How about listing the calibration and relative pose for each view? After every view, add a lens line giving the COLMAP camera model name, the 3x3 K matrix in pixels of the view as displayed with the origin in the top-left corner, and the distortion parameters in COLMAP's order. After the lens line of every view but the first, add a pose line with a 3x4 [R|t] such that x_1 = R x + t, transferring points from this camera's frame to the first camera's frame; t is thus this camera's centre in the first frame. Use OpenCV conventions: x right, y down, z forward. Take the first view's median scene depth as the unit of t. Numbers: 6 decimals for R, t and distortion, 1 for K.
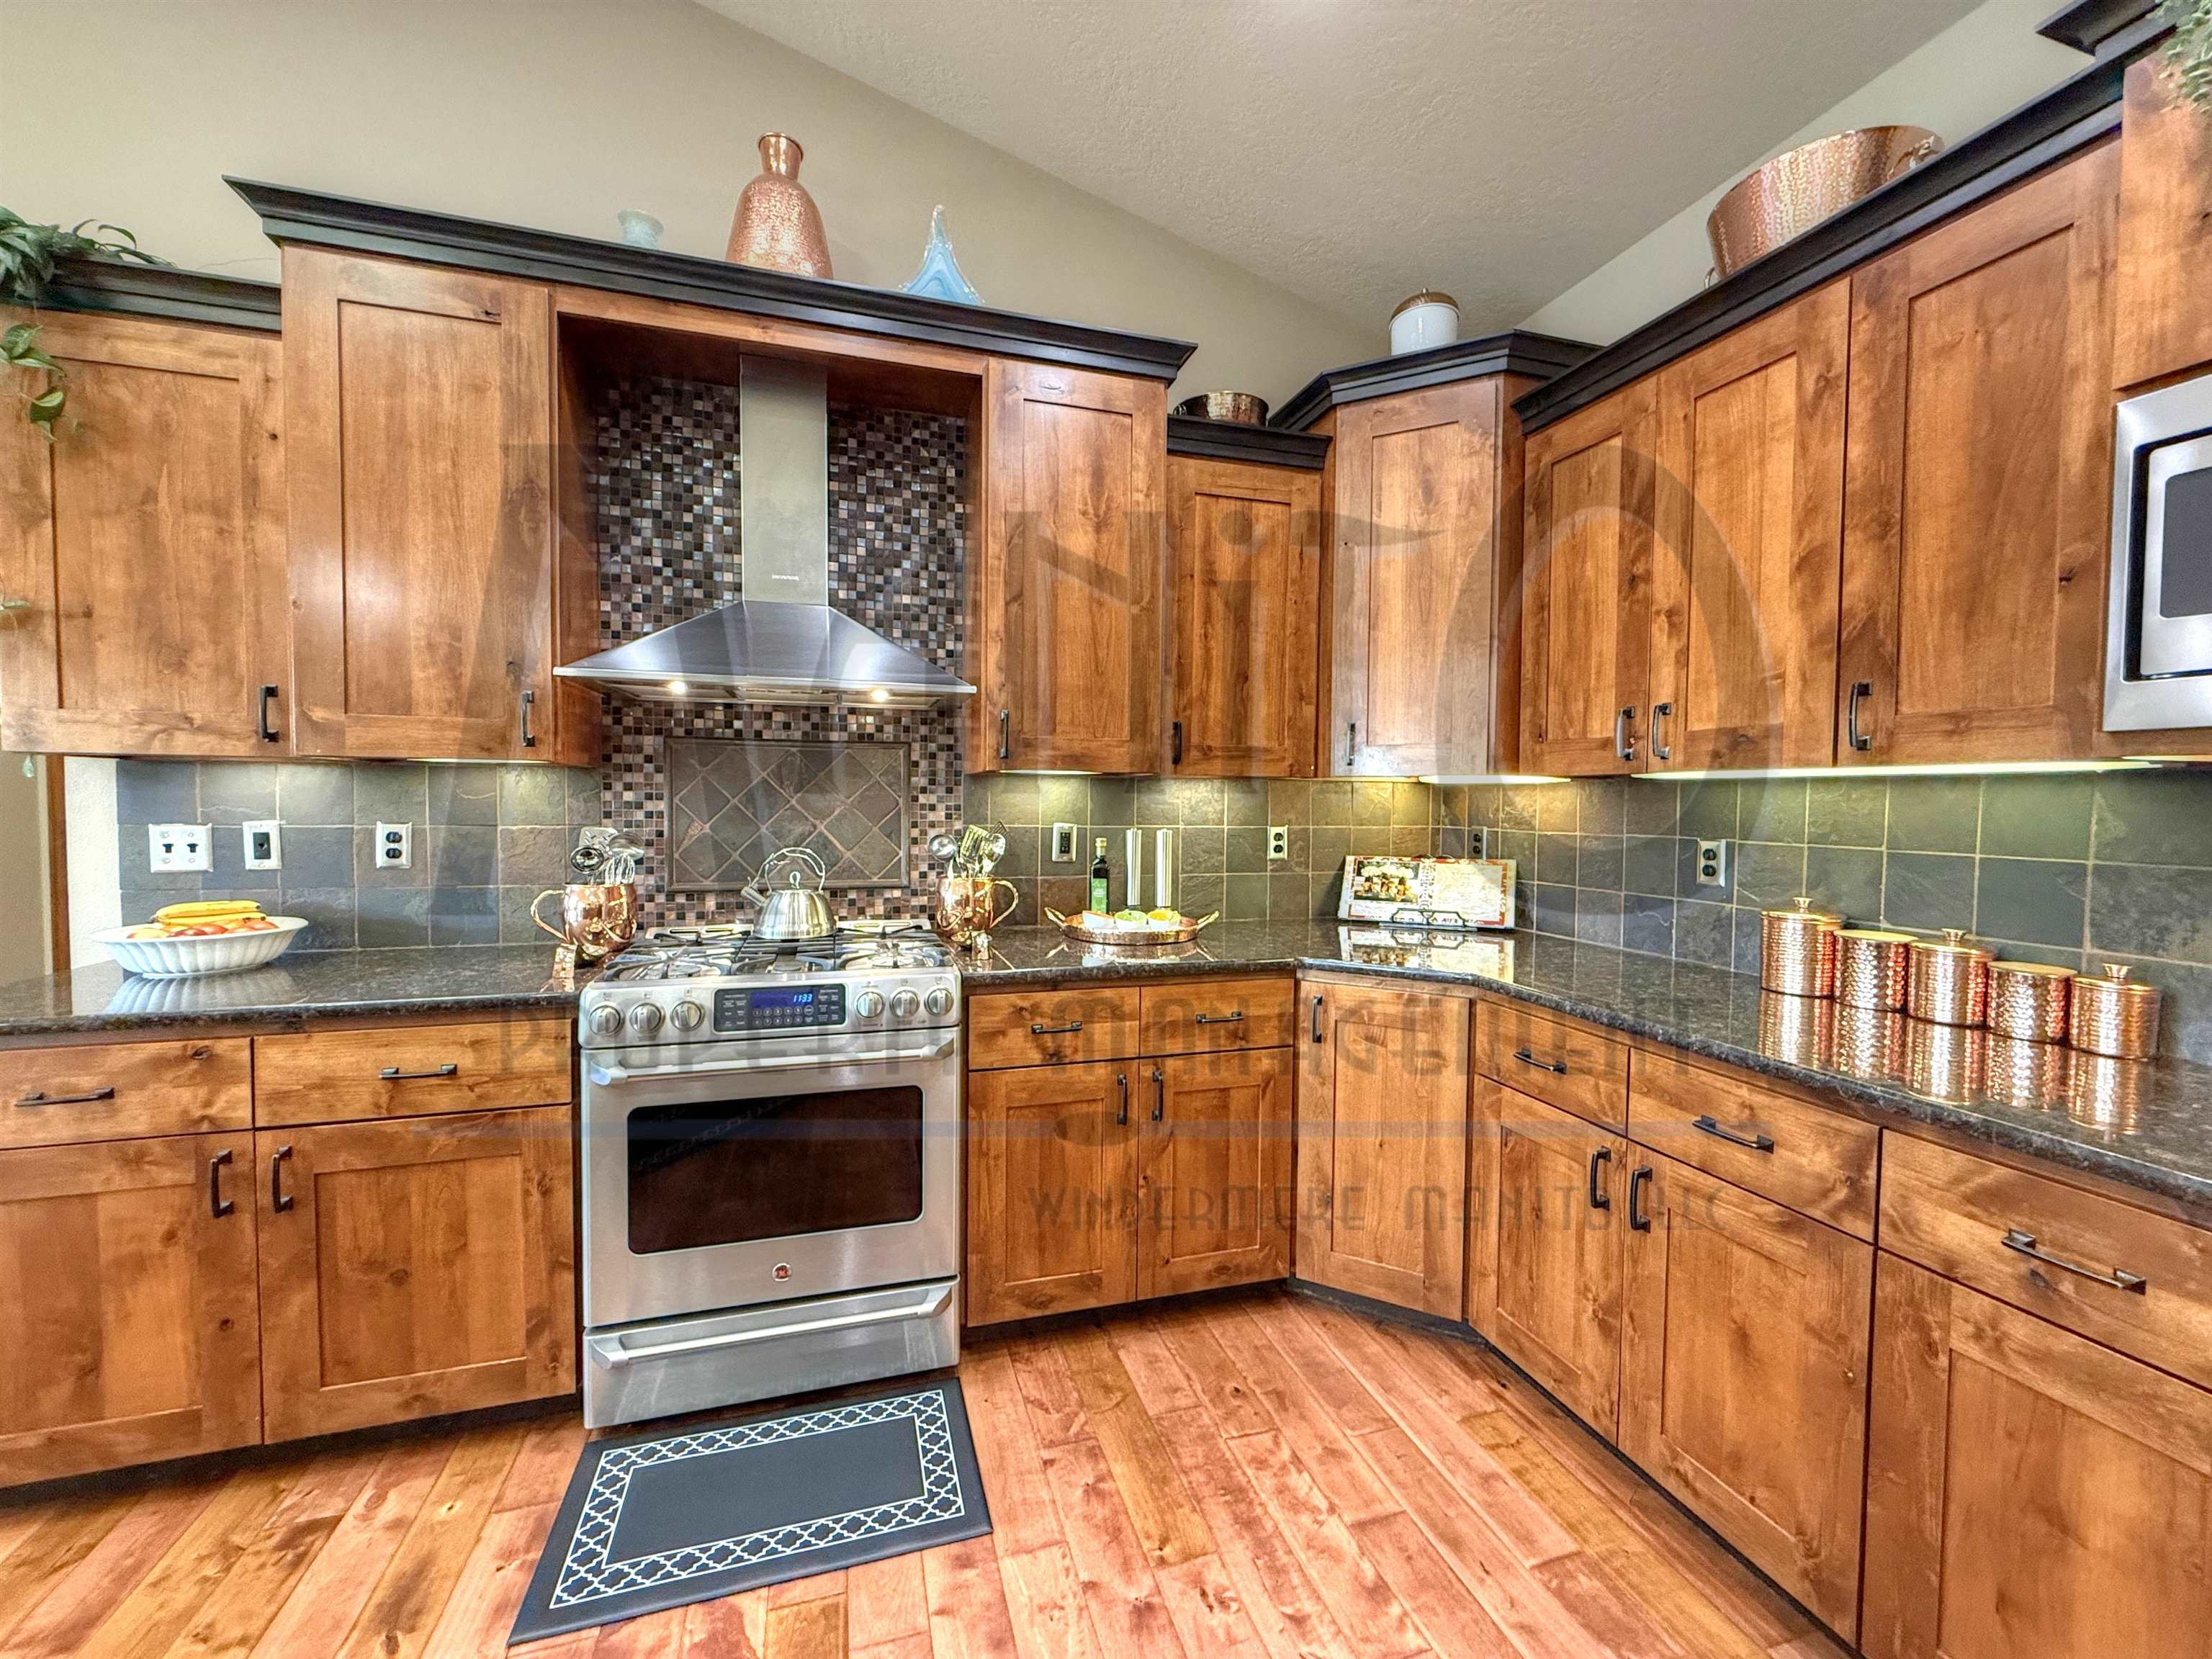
lens RADIAL K [[876.1, 0, 1106.0], [0, 876.1, 829.5], [0, 0, 1]] dist [0.000722, 0.000198]
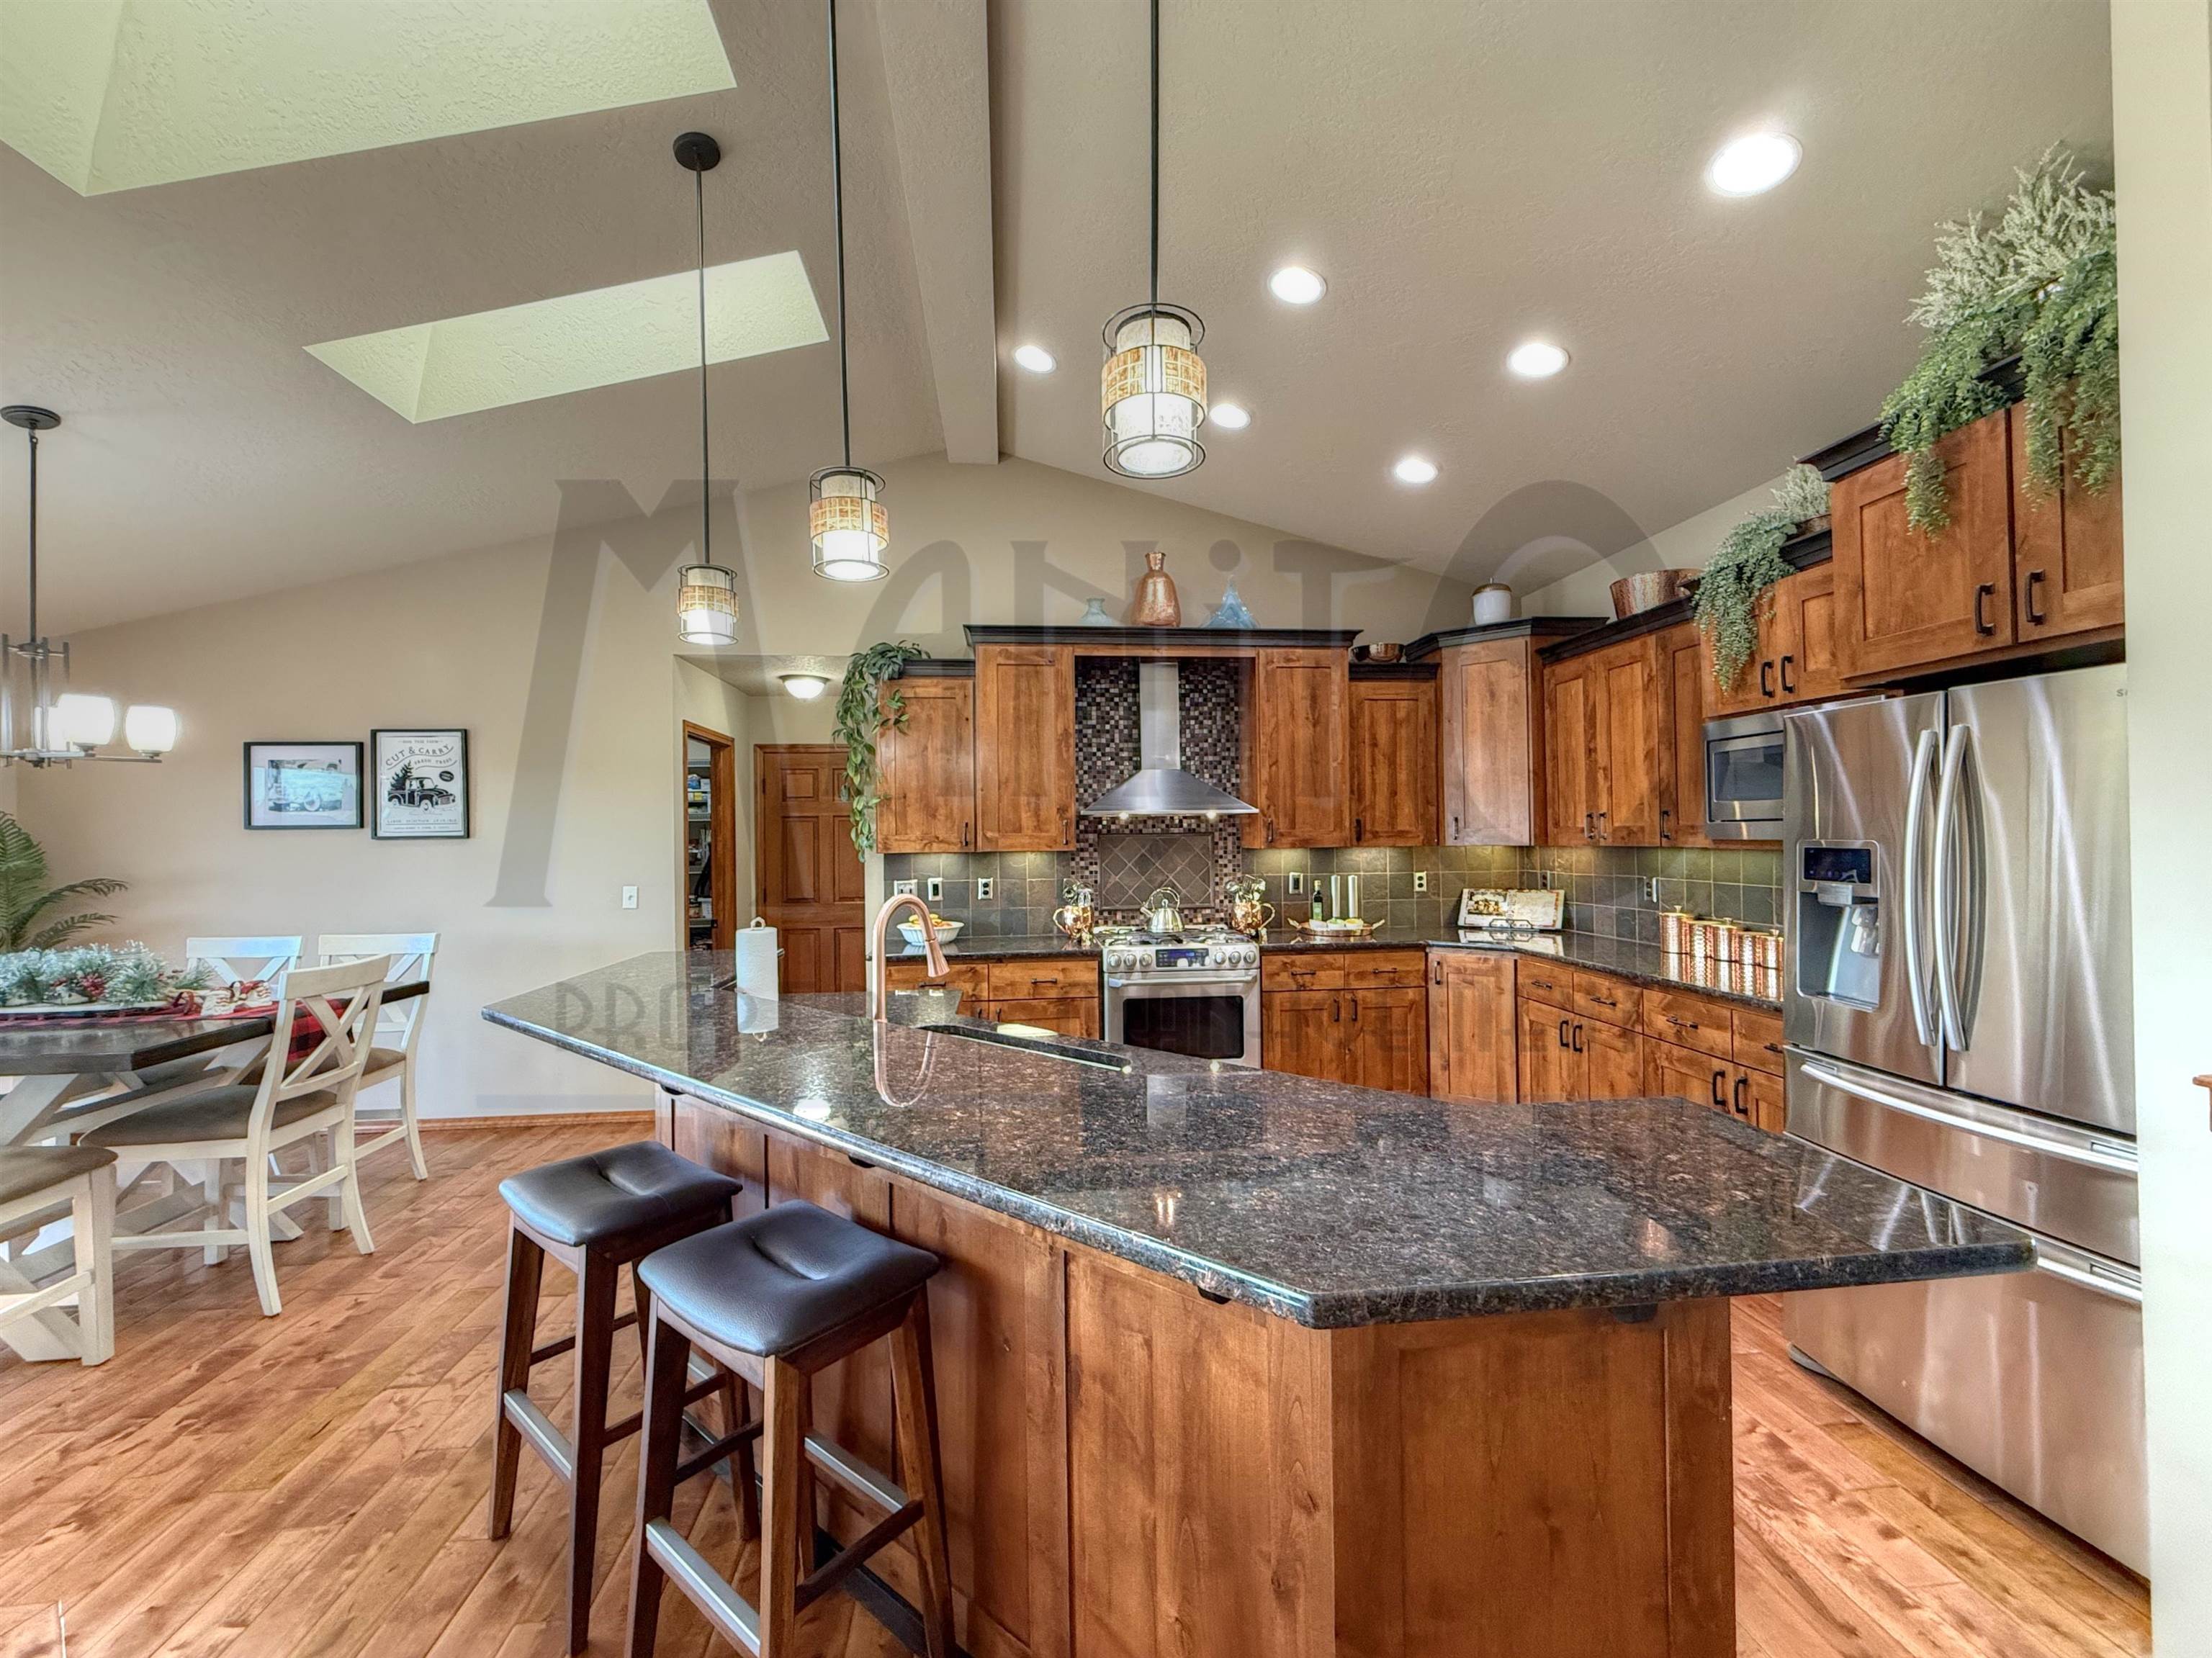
lens RADIAL K [[876.0, 0, 1106.0], [0, 876.0, 829.0], [0, 0, 1]] dist [0.000722, 0.000198]
pose [[0.981183, -0.024841, -0.191478, -0.101228], [0.016107, 0.998763, -0.047036, -0.022896], [0.192410, 0.043067, 0.980369, -1.062677]]
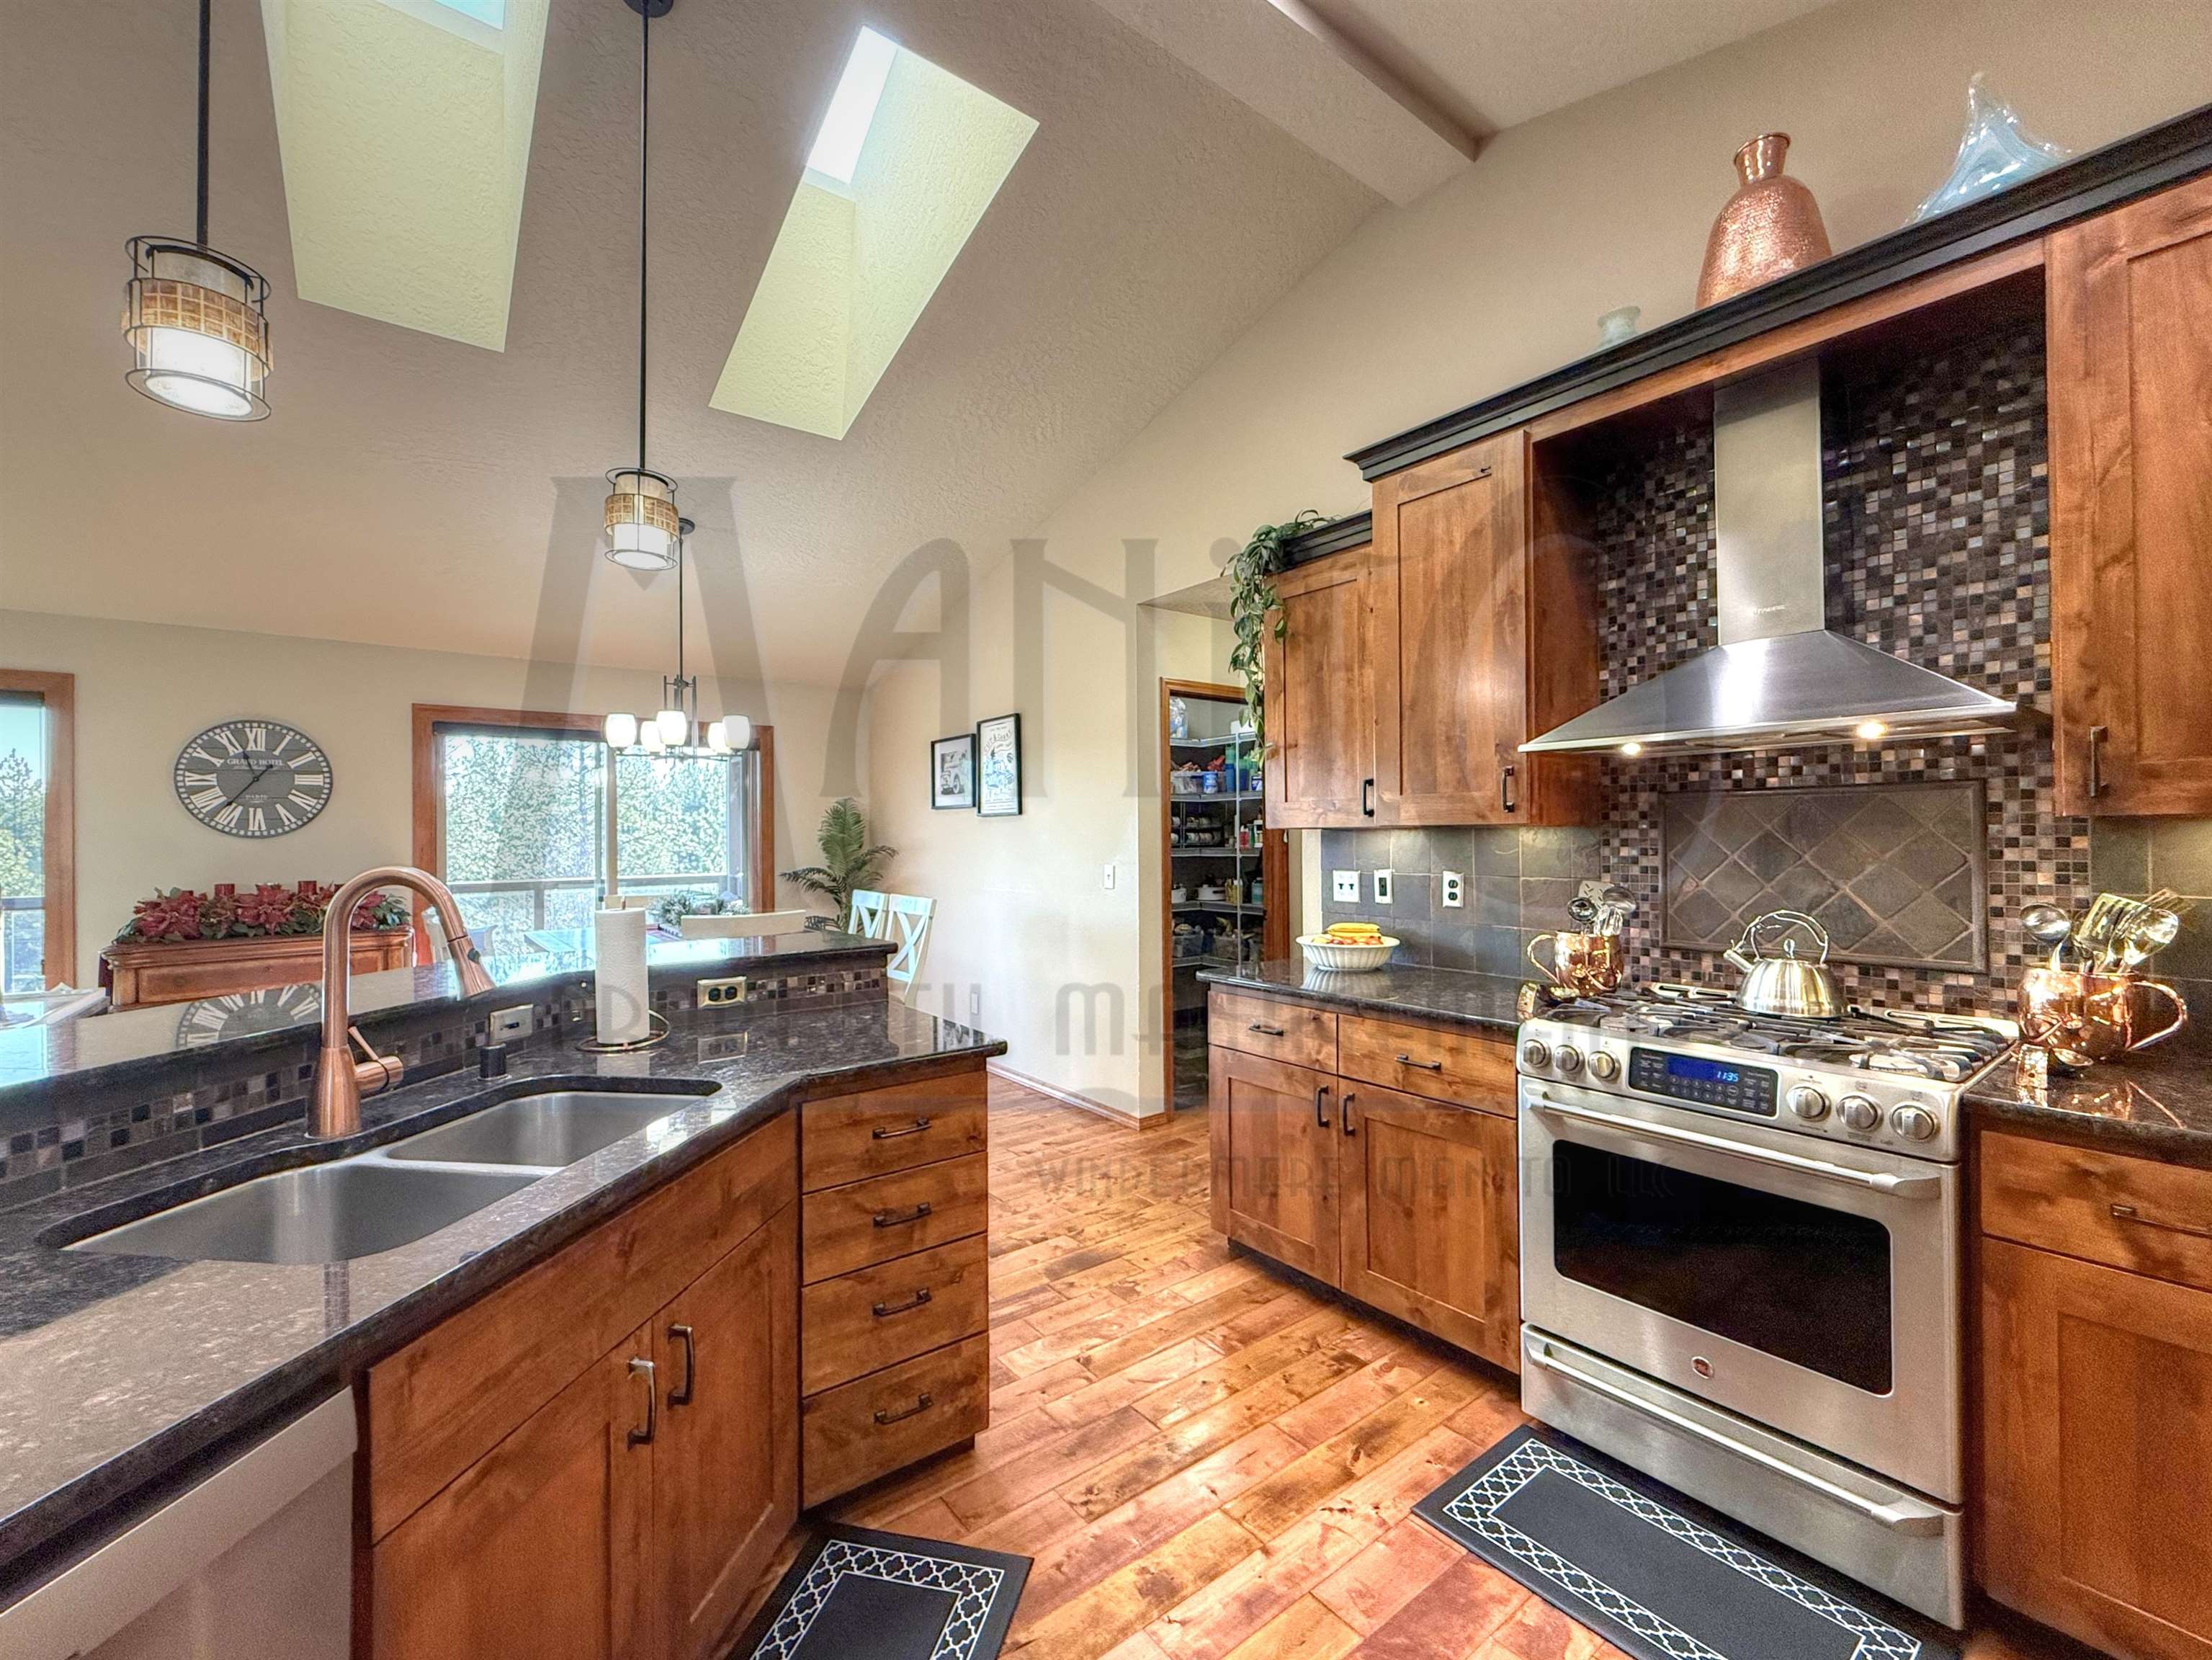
lens RADIAL K [[921.3, 0, 1106.0], [0, 921.3, 830.0], [0, 0, 1]] dist [0.002262, 0.000512]
pose [[0.356694, -0.020120, -0.934005, 0.275868], [-0.021840, 0.999315, -0.029867, -0.018589], [0.933966, 0.031052, 0.356010, 0.033180]]
